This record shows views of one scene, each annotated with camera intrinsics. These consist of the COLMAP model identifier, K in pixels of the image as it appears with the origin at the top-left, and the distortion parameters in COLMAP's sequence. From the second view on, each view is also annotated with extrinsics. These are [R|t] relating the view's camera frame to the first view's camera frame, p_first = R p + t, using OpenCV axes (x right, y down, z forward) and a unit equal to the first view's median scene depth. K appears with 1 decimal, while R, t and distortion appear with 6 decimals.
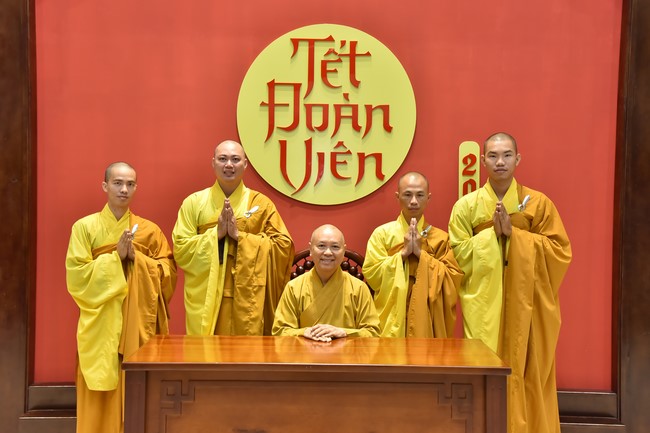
lens RADIAL K [[759.9, 0, 323.0], [0, 759.9, 213.9], [0, 0, 1]] dist [0.080084, 0.000000]
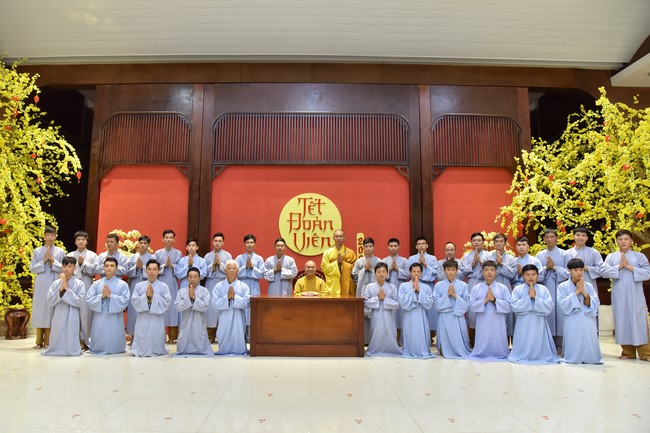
lens RADIAL K [[441.7, 0, 308.3], [0, 441.7, 219.2], [0, 0, 1]] dist [-0.092403, 0.014711]
pose [[0.999981, -0.006217, 0.000532, -0.003319], [0.006231, 0.990458, -0.137674, 0.081647], [0.000329, 0.137675, 0.990477, -0.657215]]
